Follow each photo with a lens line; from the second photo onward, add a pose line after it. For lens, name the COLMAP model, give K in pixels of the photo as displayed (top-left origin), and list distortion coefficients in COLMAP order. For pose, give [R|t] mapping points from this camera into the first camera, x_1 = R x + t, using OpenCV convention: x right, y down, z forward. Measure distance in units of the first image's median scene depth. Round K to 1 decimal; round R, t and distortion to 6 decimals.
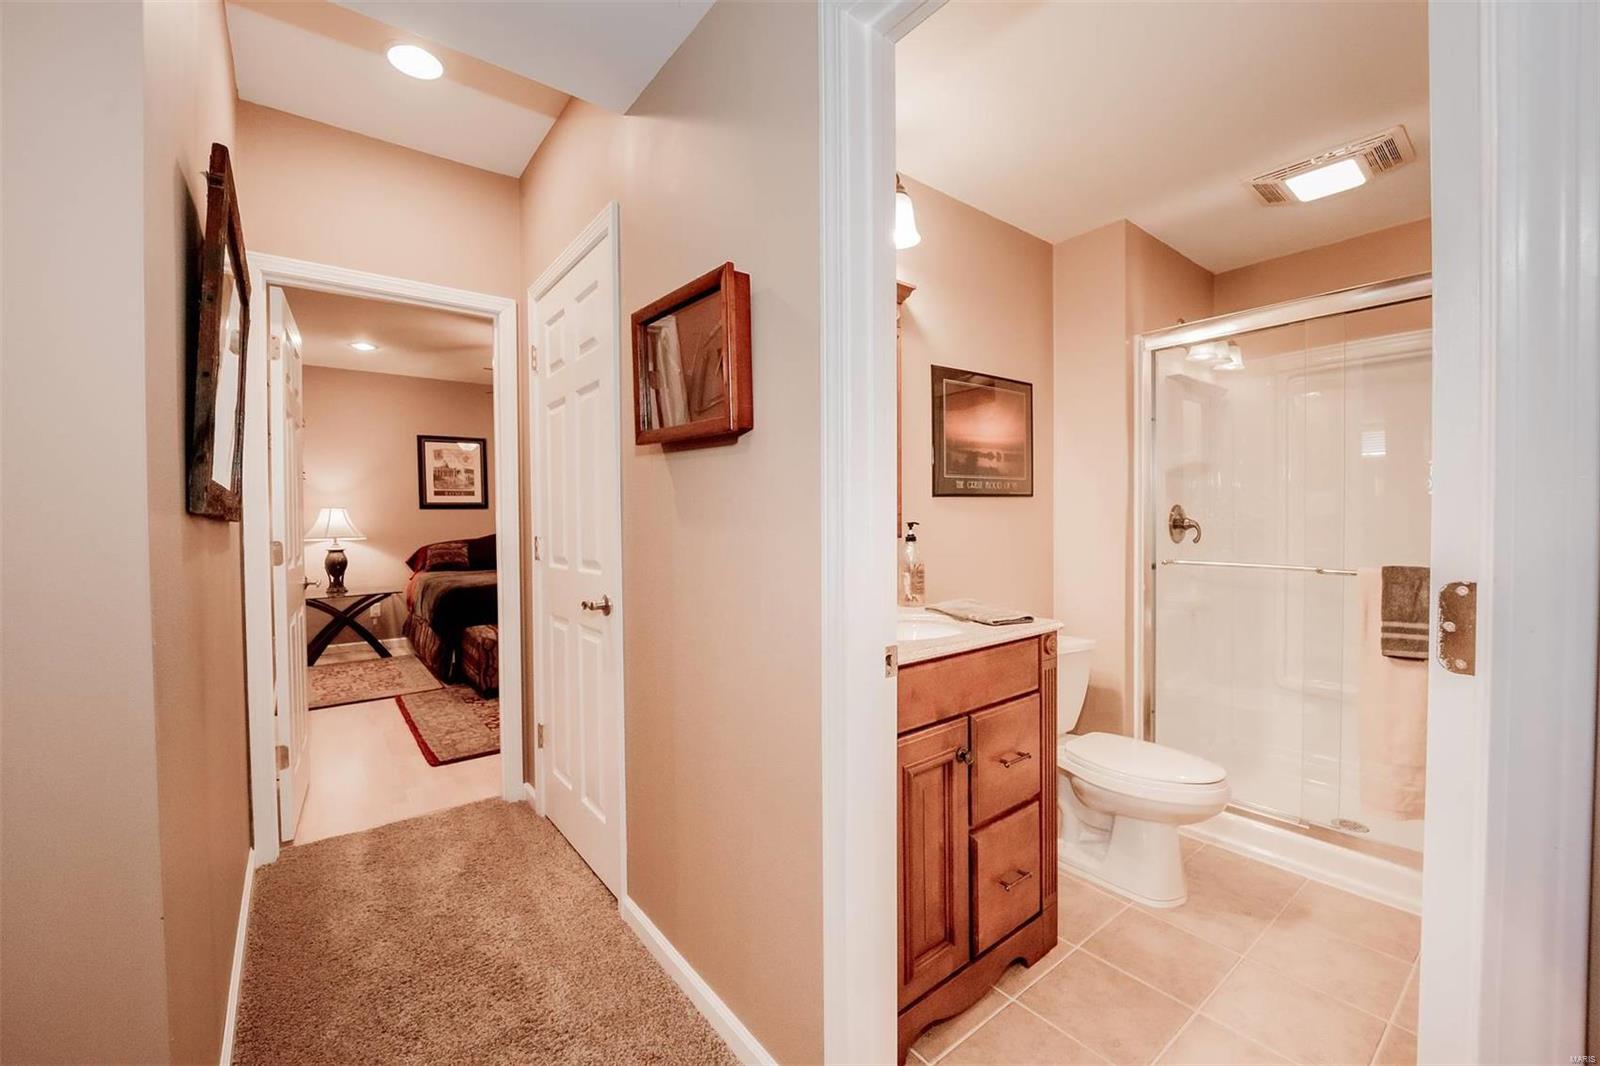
lens RADIAL K [[639.6, 0, 799.2], [0, 639.6, 526.7], [0, 0, 1]] dist [-0.007511, -0.008965]
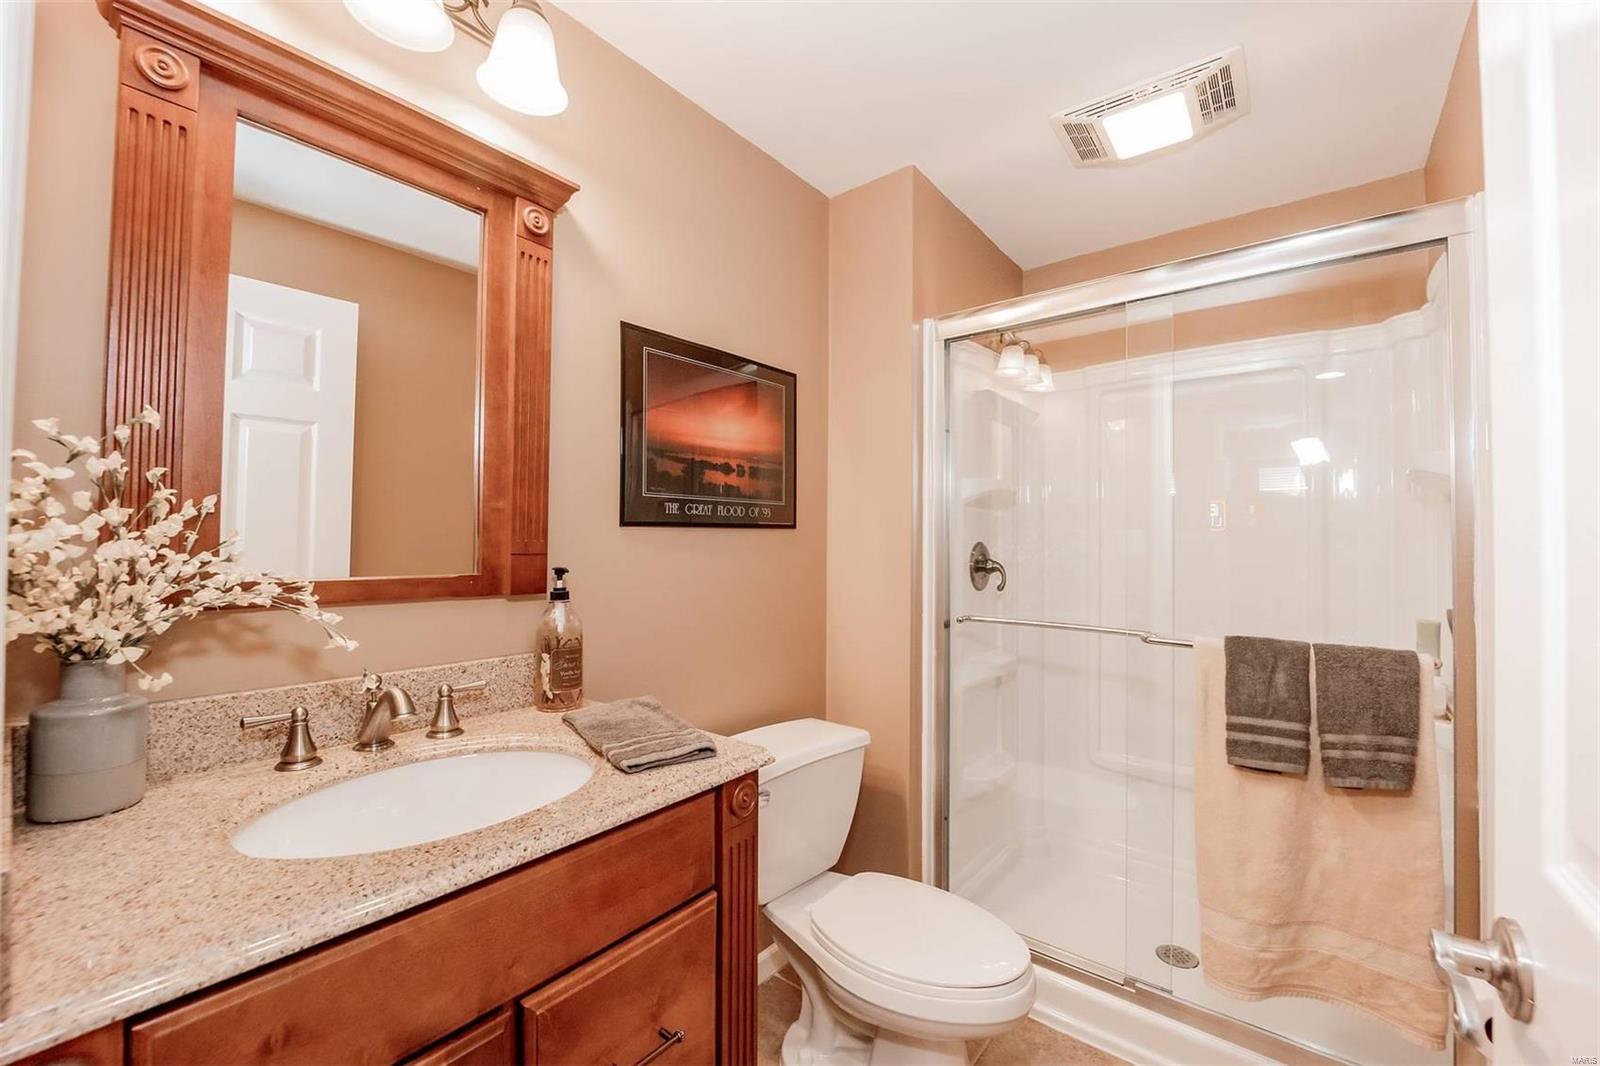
lens RADIAL K [[645.2, 0, 803.6], [0, 645.2, 529.8], [0, 0, 1]] dist [-0.005080, -0.007631]
pose [[0.971790, 0.021193, 0.234893, 0.253975], [-0.012475, 0.999179, -0.038538, -0.021903], [-0.235517, 0.034521, 0.971257, 0.357313]]
